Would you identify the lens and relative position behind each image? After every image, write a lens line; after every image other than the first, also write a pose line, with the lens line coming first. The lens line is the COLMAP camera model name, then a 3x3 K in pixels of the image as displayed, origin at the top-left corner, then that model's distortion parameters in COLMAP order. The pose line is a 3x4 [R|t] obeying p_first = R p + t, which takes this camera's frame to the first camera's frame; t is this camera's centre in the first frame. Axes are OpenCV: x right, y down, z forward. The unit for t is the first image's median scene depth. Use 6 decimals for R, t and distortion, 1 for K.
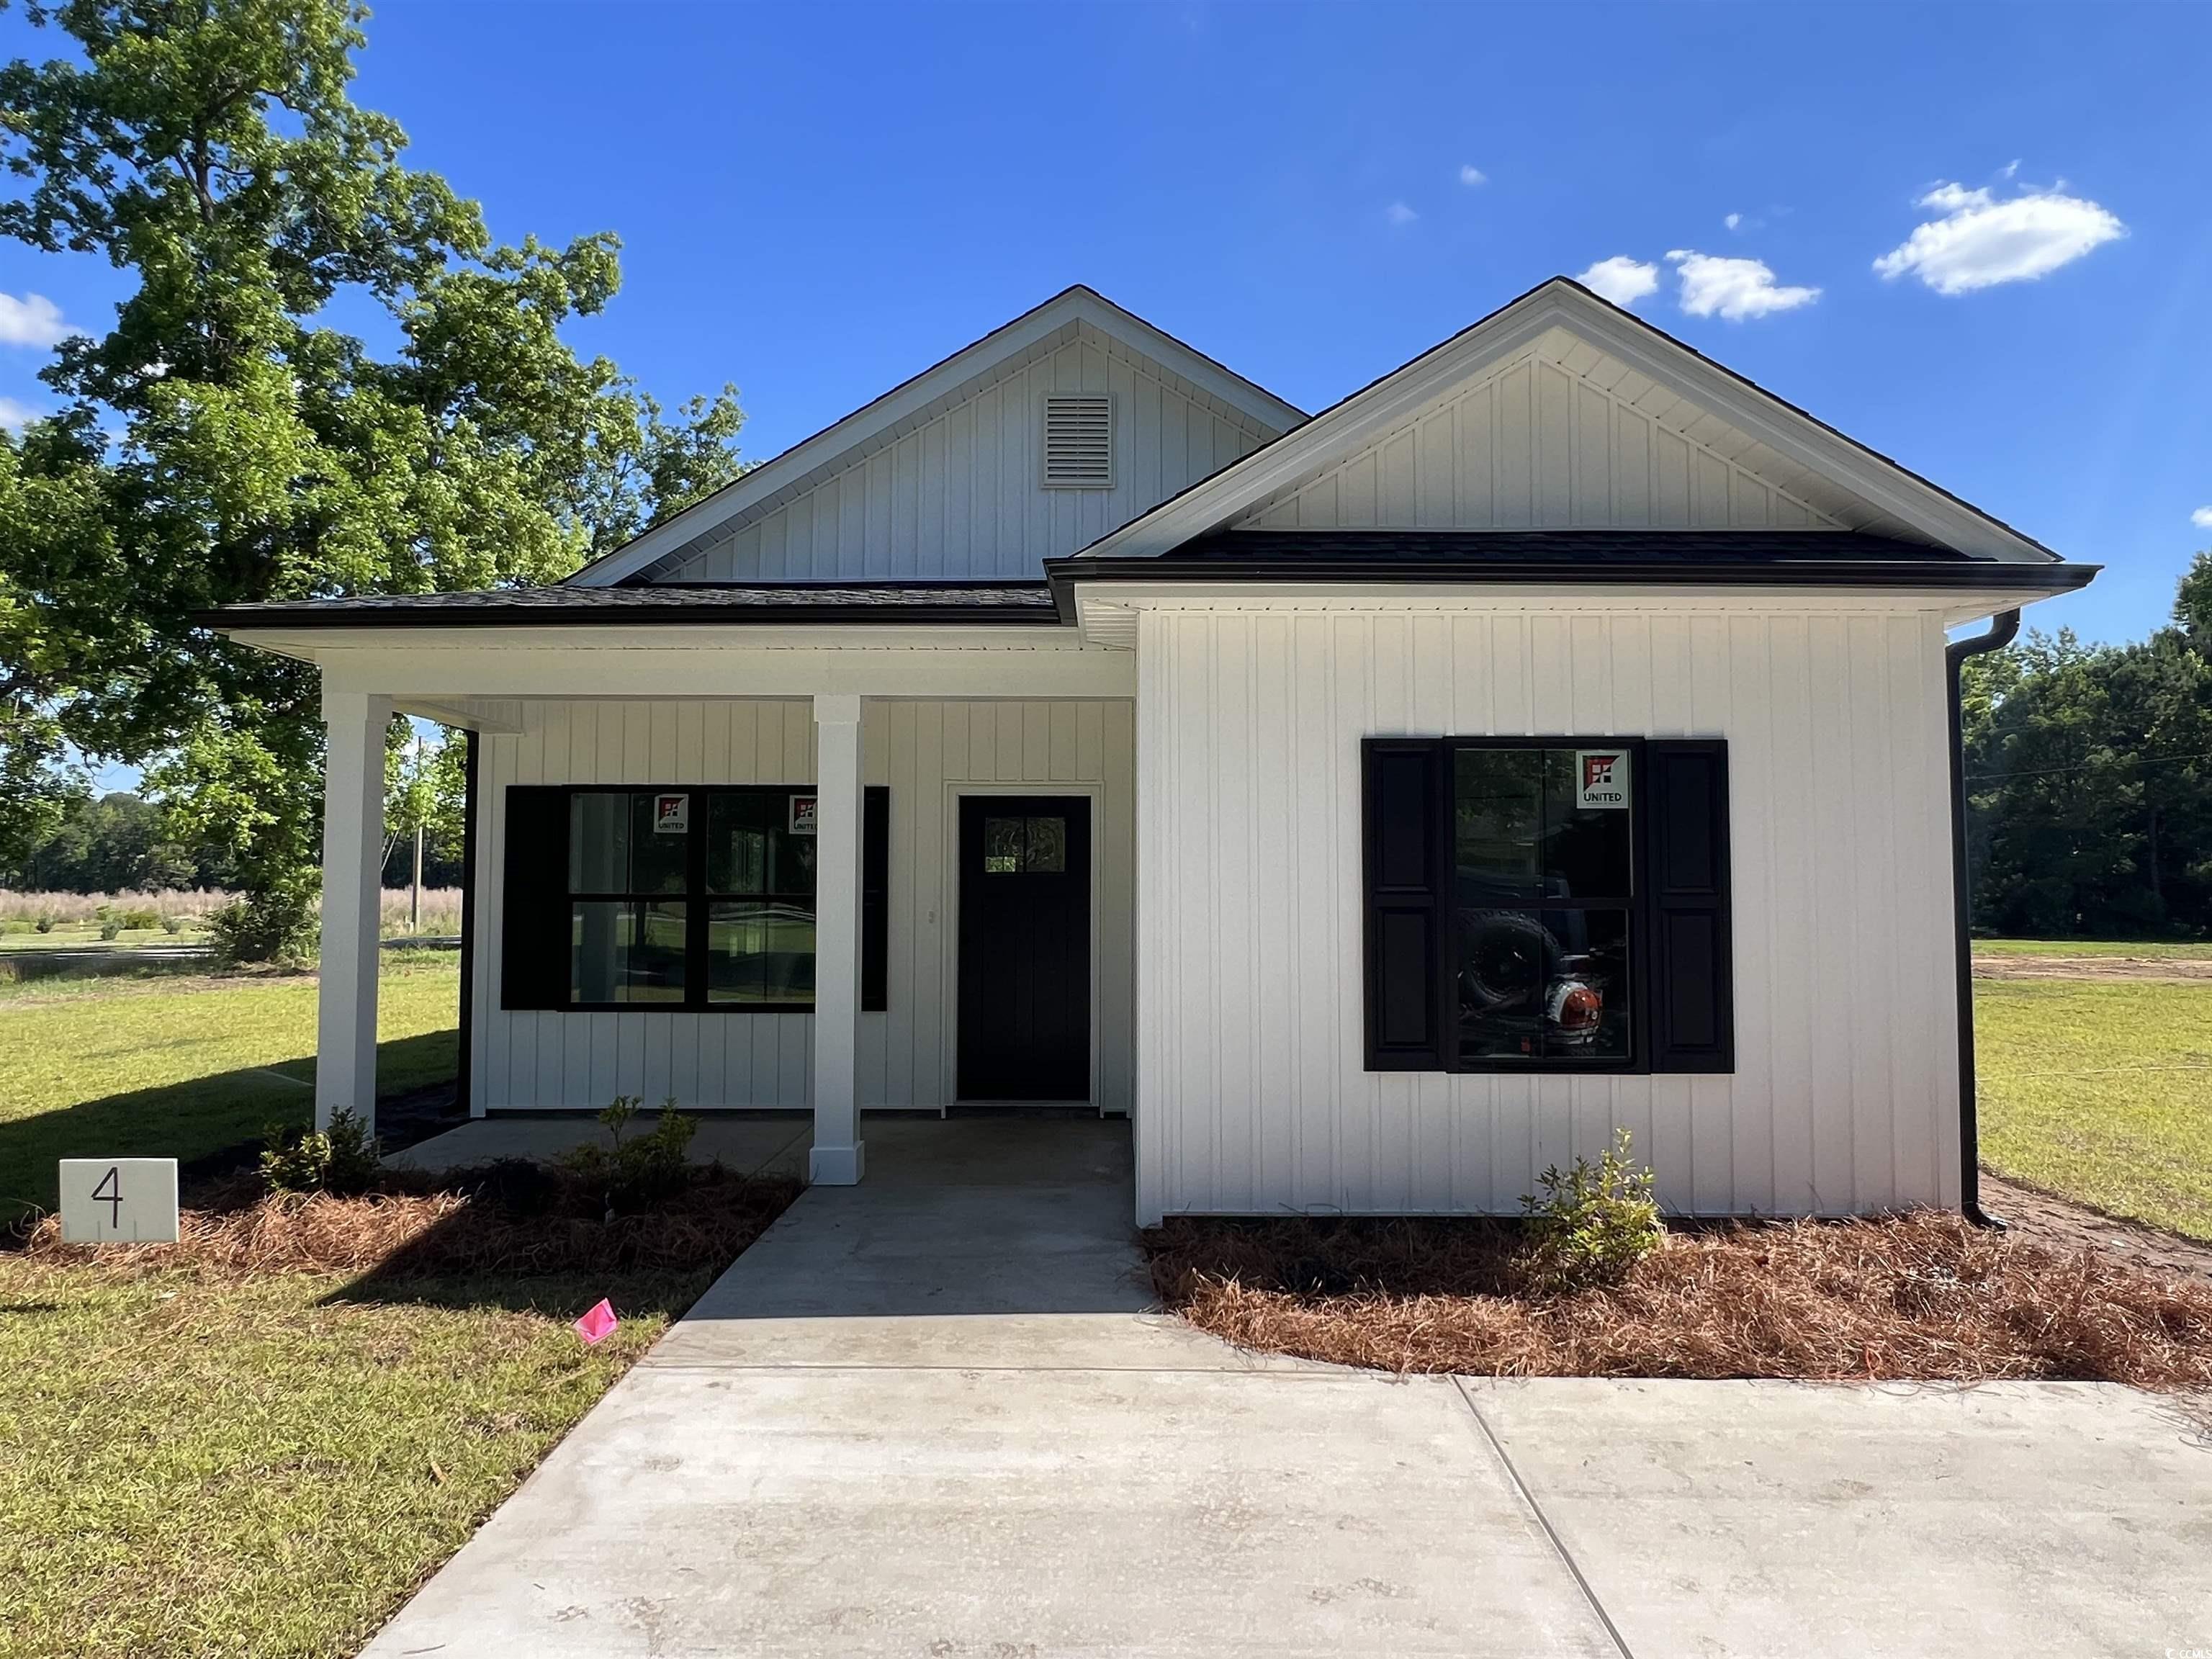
lens RADIAL K [[1341.1, 0, 1106.0], [0, 1341.1, 829.5], [0, 0, 1]] dist [-0.003172, -0.001620]
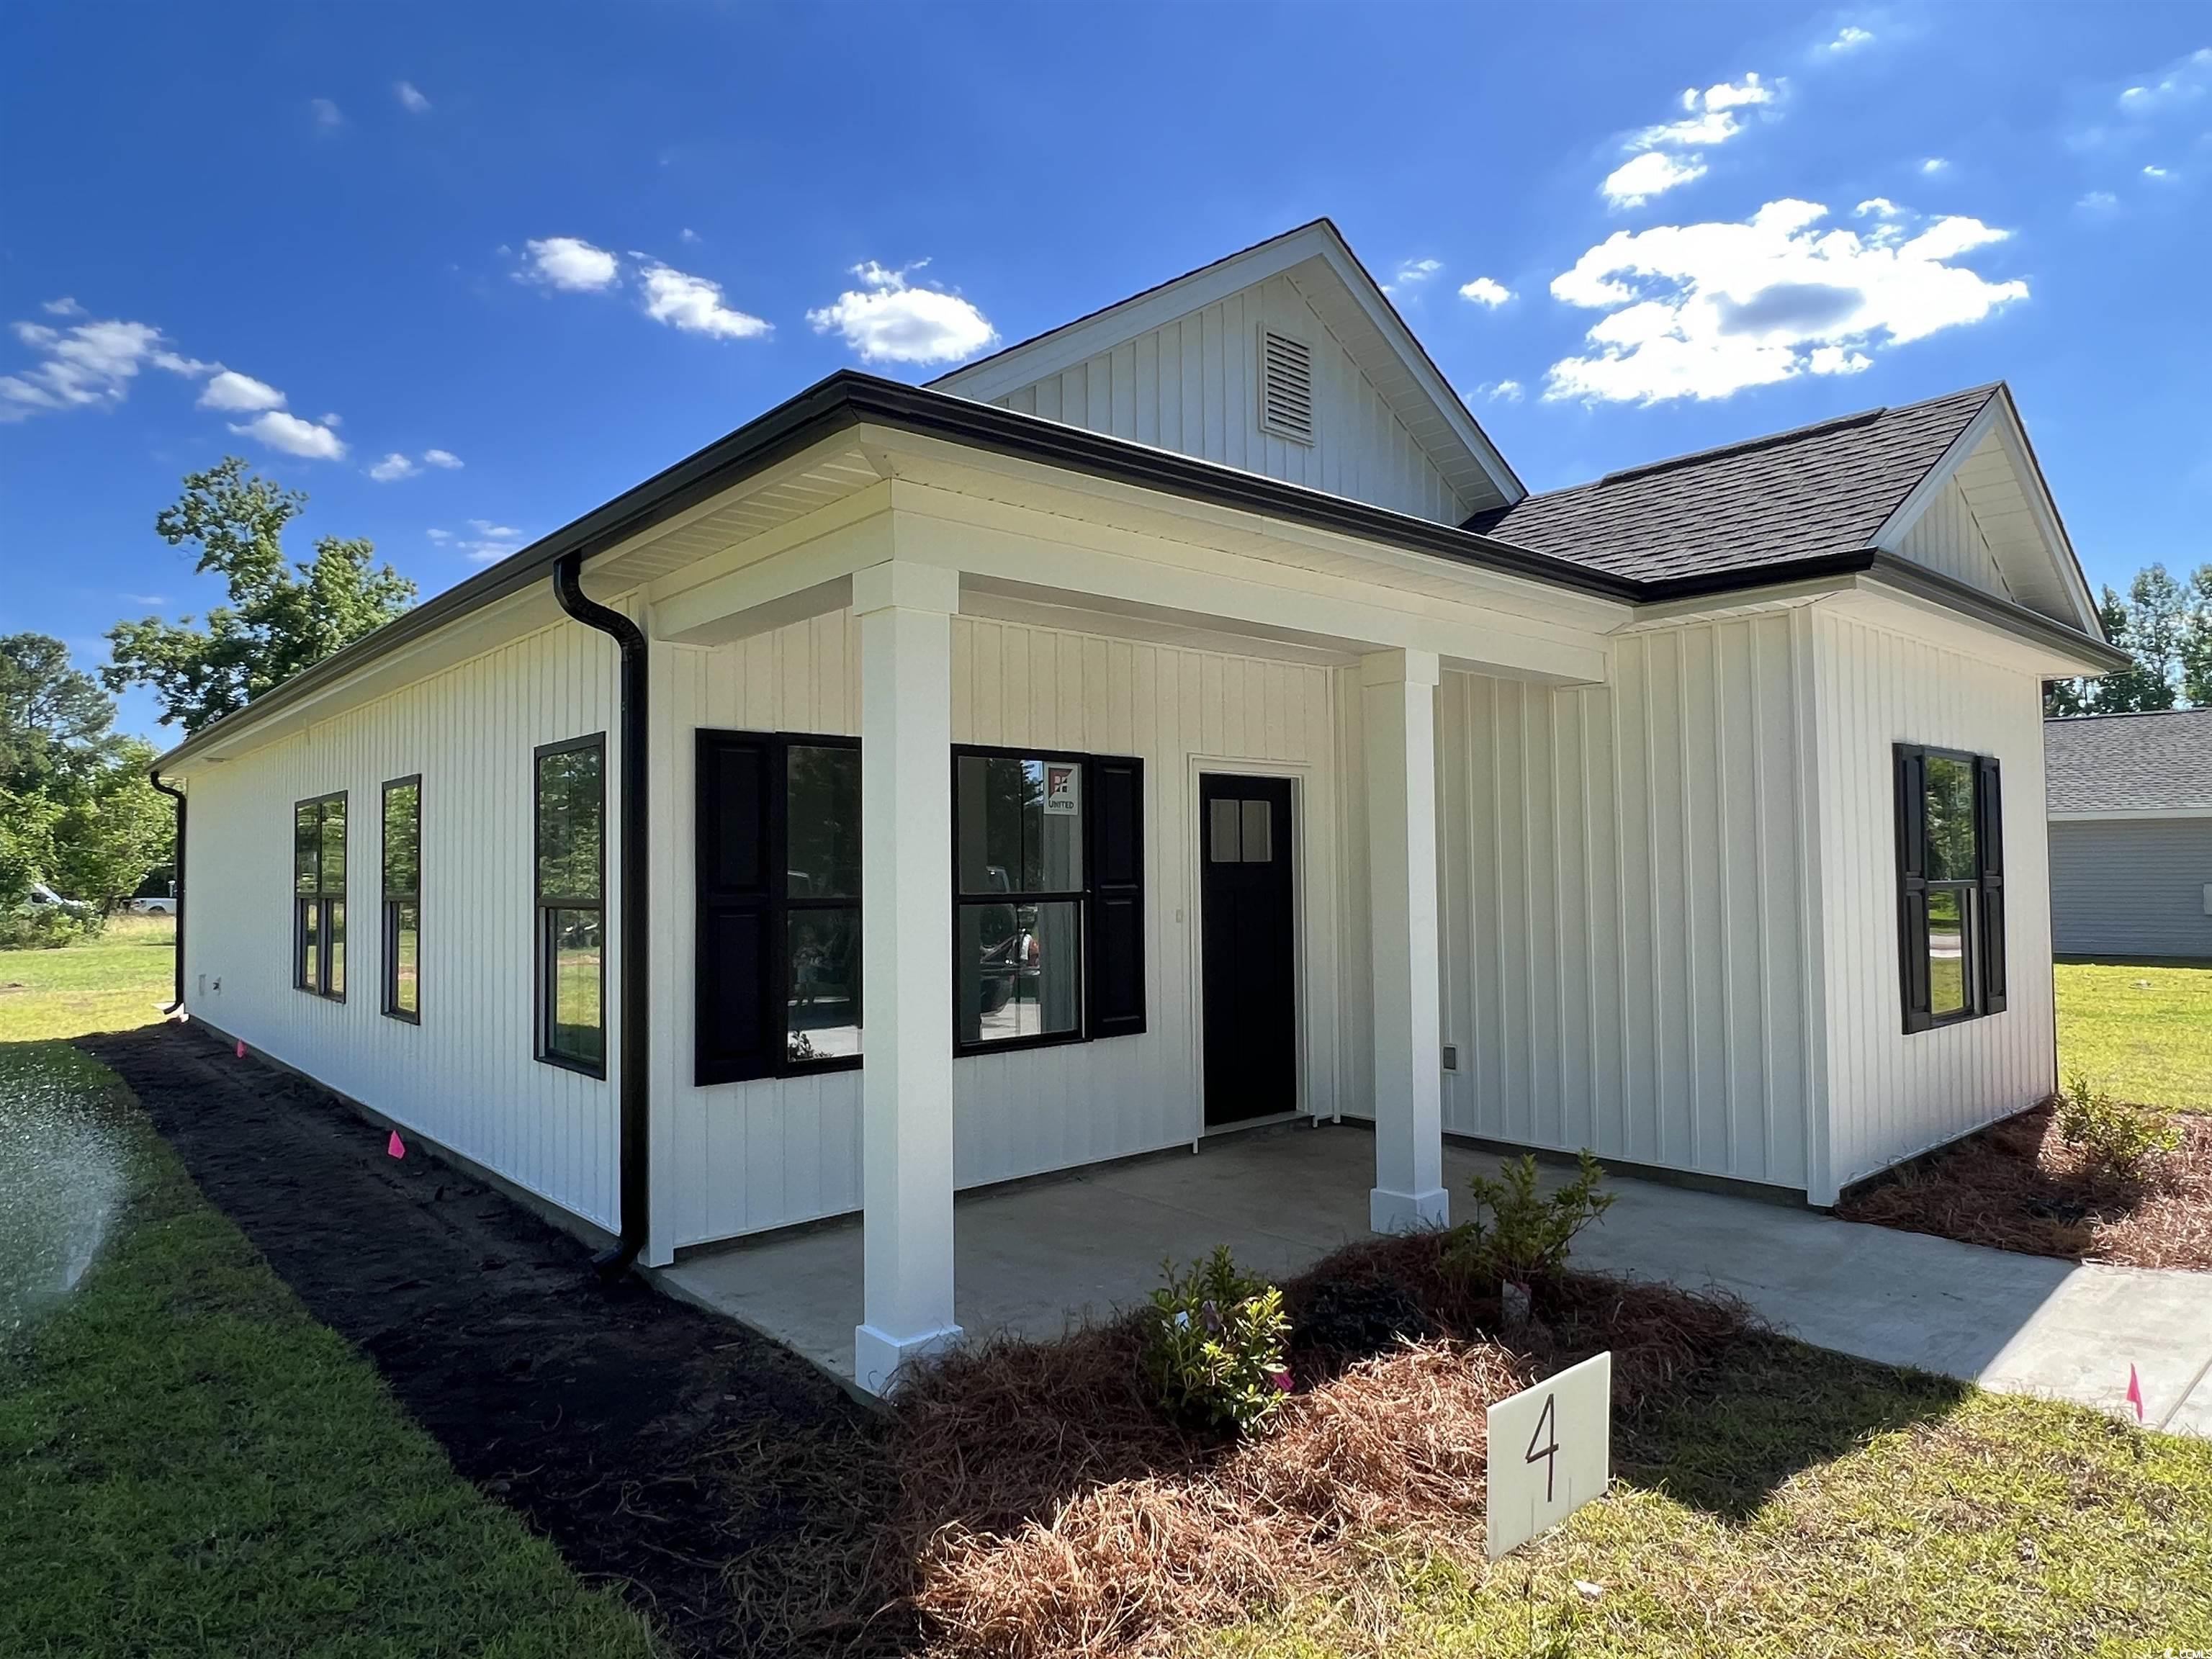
lens RADIAL K [[1341.1, 0, 1106.0], [0, 1341.1, 829.5], [0, 0, 1]] dist [-0.003172, -0.001620]
pose [[0.751411, 0.008428, 0.659780, -0.724995], [-0.016301, 0.999850, 0.005793, 0.006860], [-0.659633, -0.015108, 0.751436, 0.402731]]
